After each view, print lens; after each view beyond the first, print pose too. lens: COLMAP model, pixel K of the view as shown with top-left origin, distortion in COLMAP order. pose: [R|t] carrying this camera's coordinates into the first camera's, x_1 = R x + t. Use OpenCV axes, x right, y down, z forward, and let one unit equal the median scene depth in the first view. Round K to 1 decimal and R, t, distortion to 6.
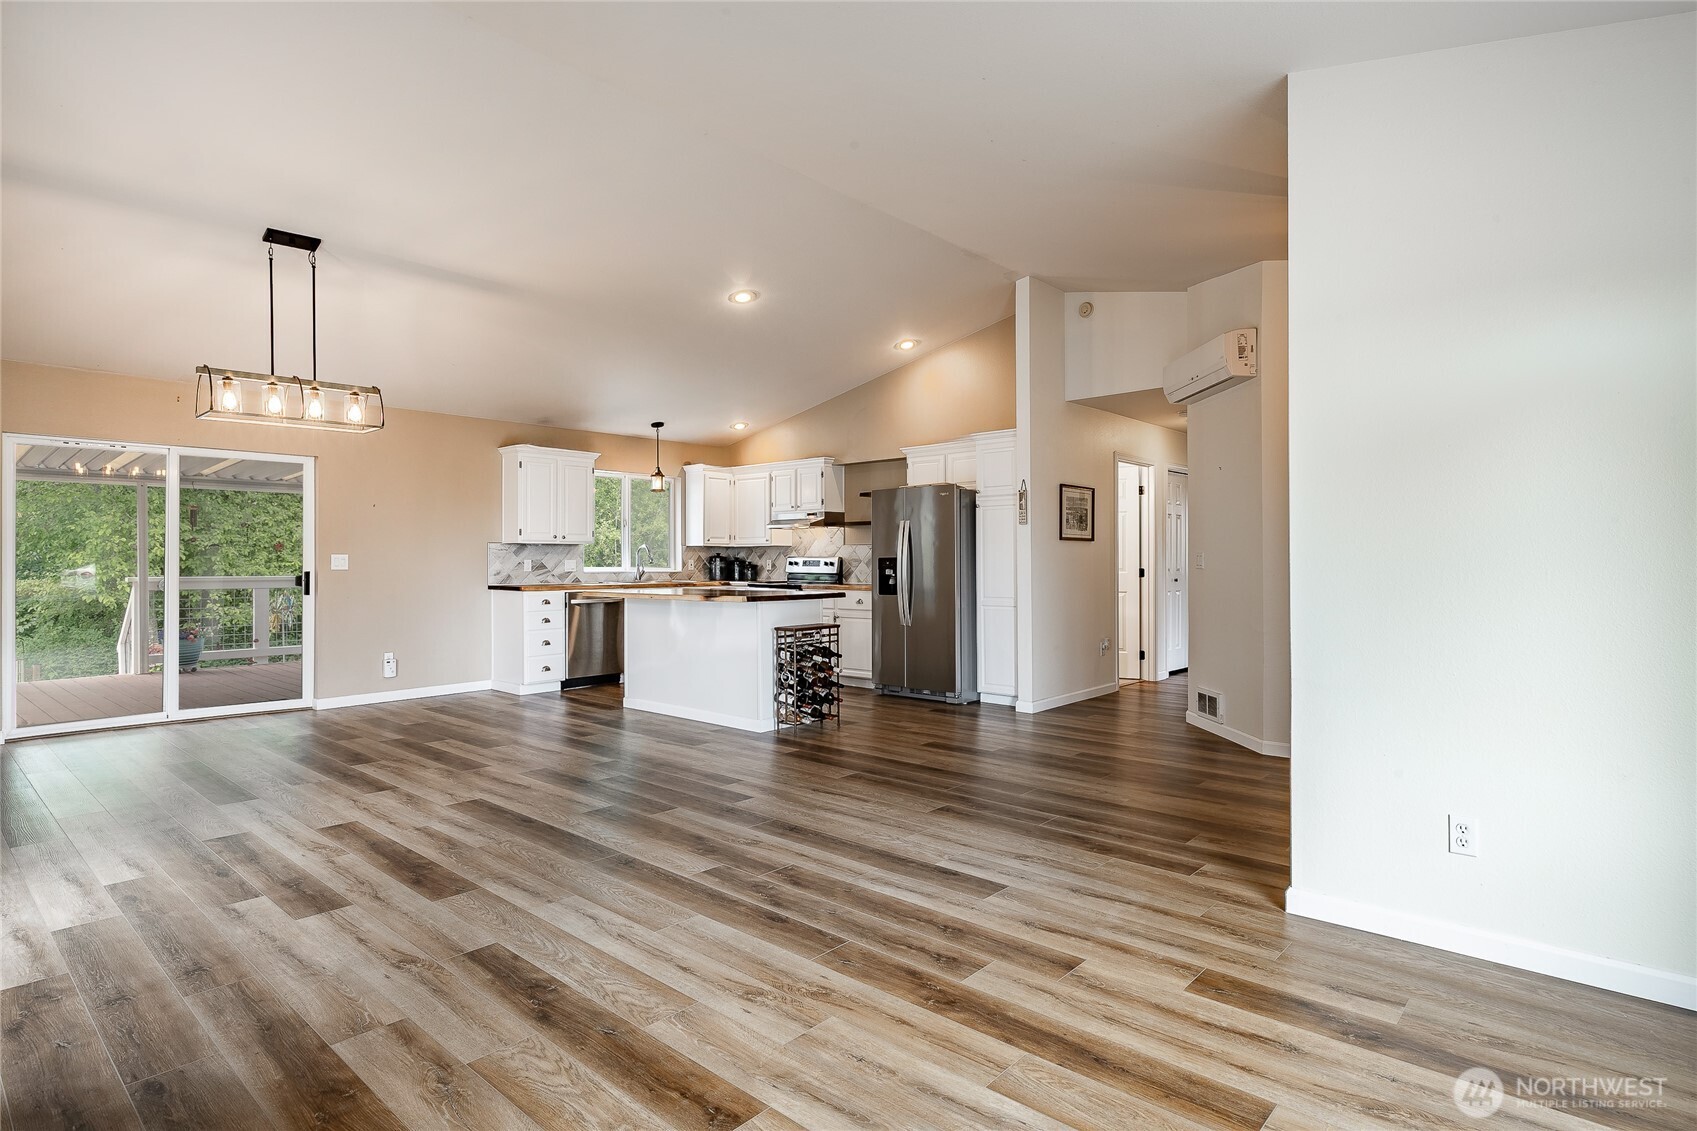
lens RADIAL K [[891.2, 0, 848.5], [0, 891.2, 565.5], [0, 0, 1]] dist [-0.001851, -0.000492]
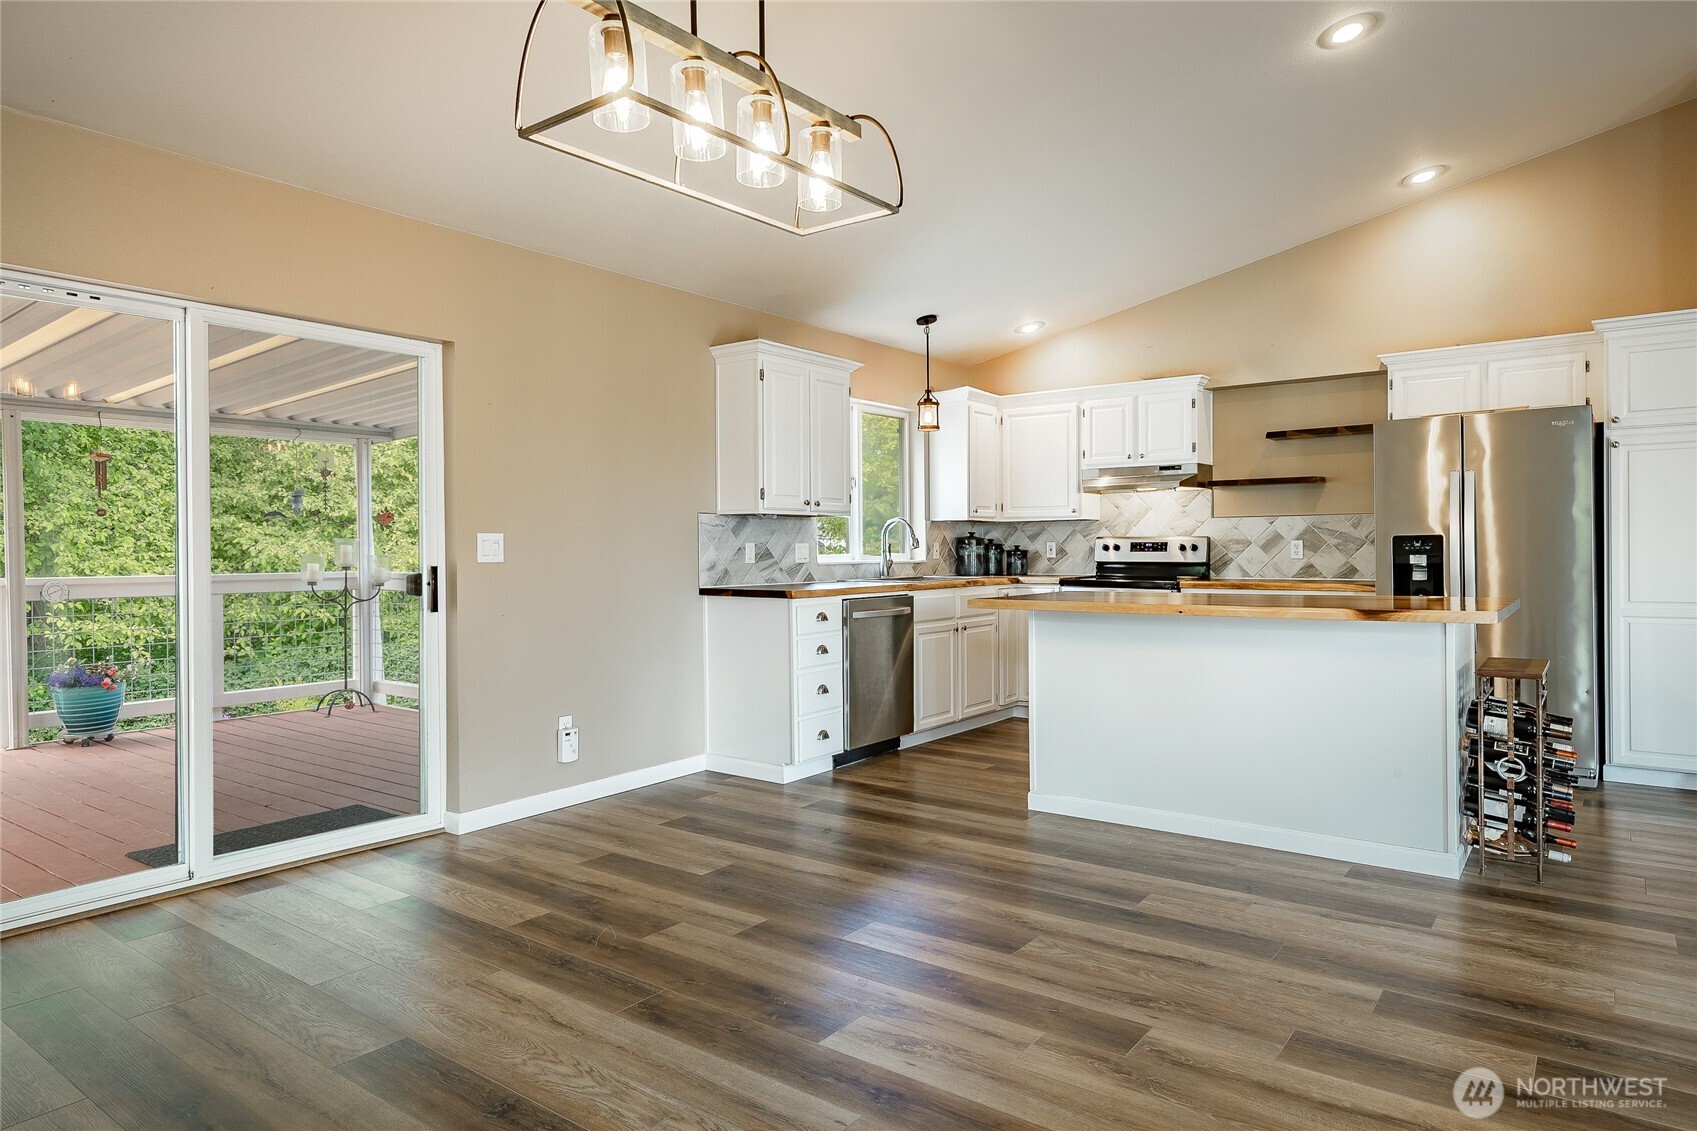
lens RADIAL K [[1039.4, 0, 848.5], [0, 1039.4, 565.5], [0, 0, 1]] dist [0.002746, 0.000905]
pose [[0.995864, -0.007339, 0.090557, -0.350397], [0.006272, 0.999908, 0.012059, 0.000452], [-0.090637, -0.011442, 0.995818, 0.315152]]
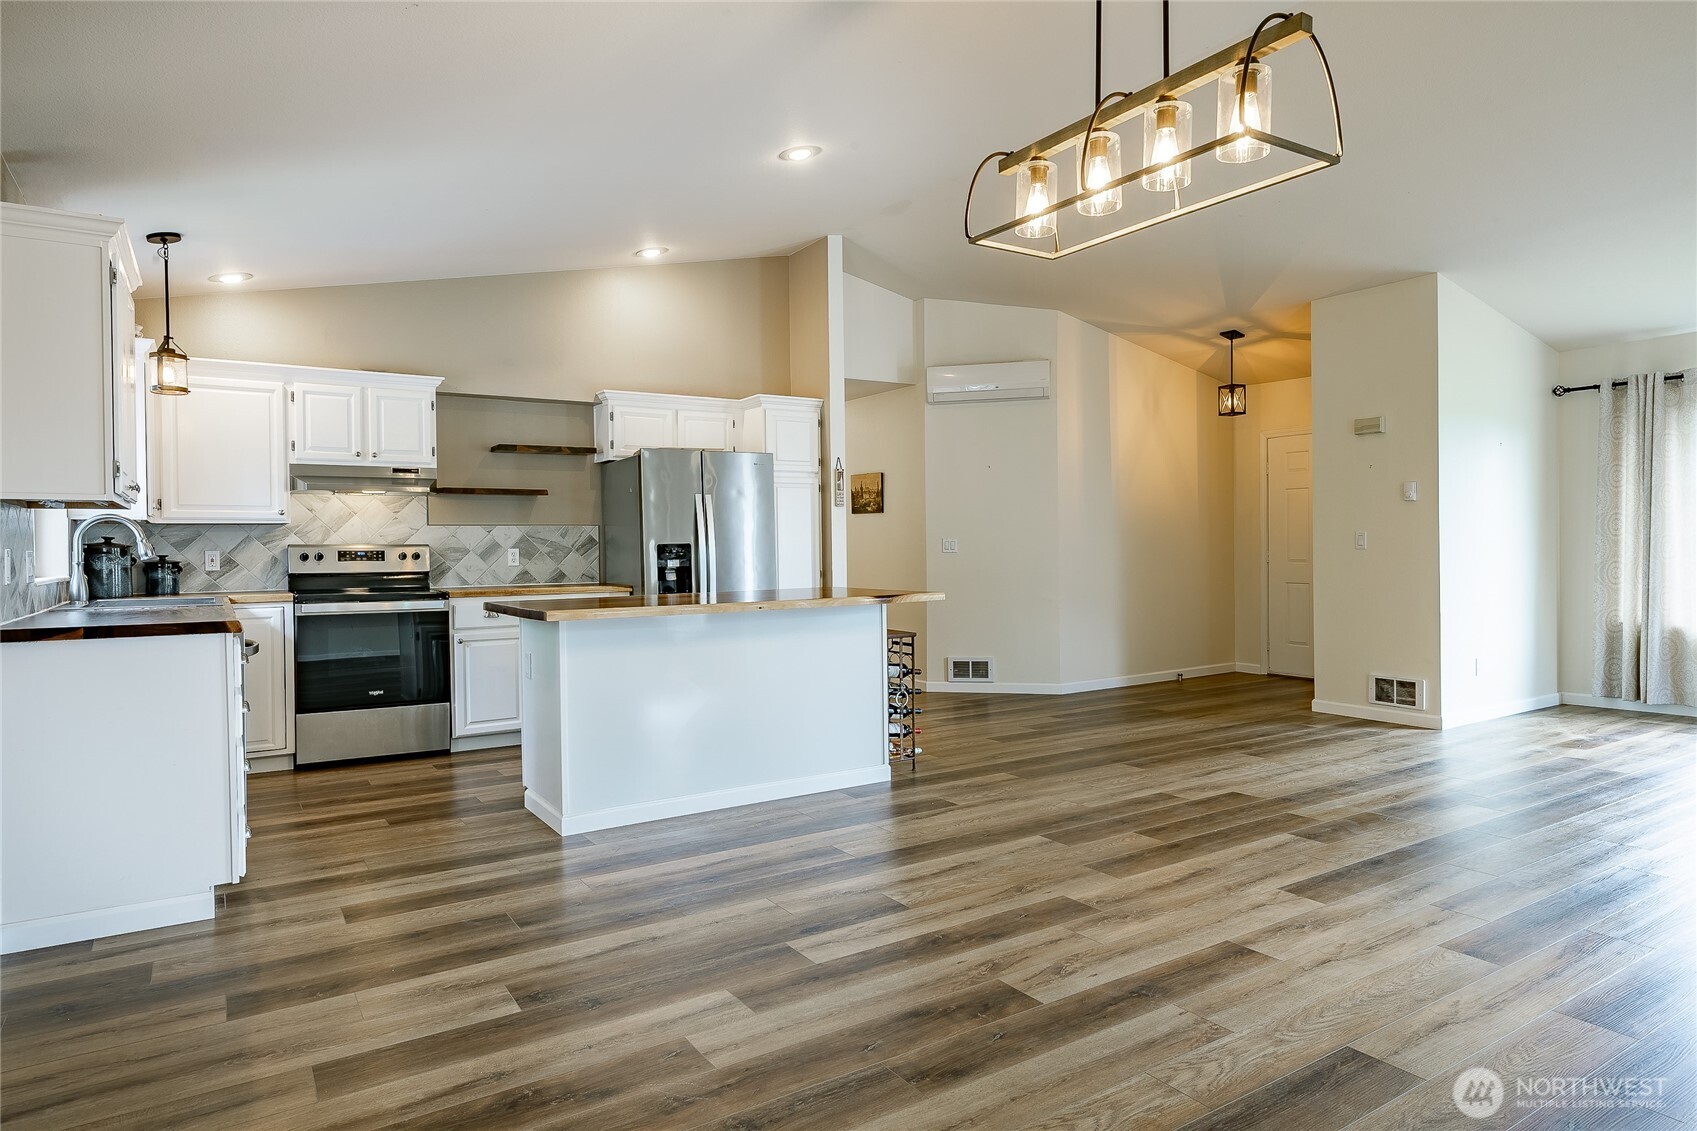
lens RADIAL K [[1020.9, 0, 848.5], [0, 1020.9, 565.5], [0, 0, 1]] dist [0.005376, 0.000070]
pose [[0.239398, -0.017767, 0.970759, -0.656567], [0.016593, 0.999761, 0.014206, -0.000538], [-0.970780, 0.012707, 0.239636, 0.595484]]
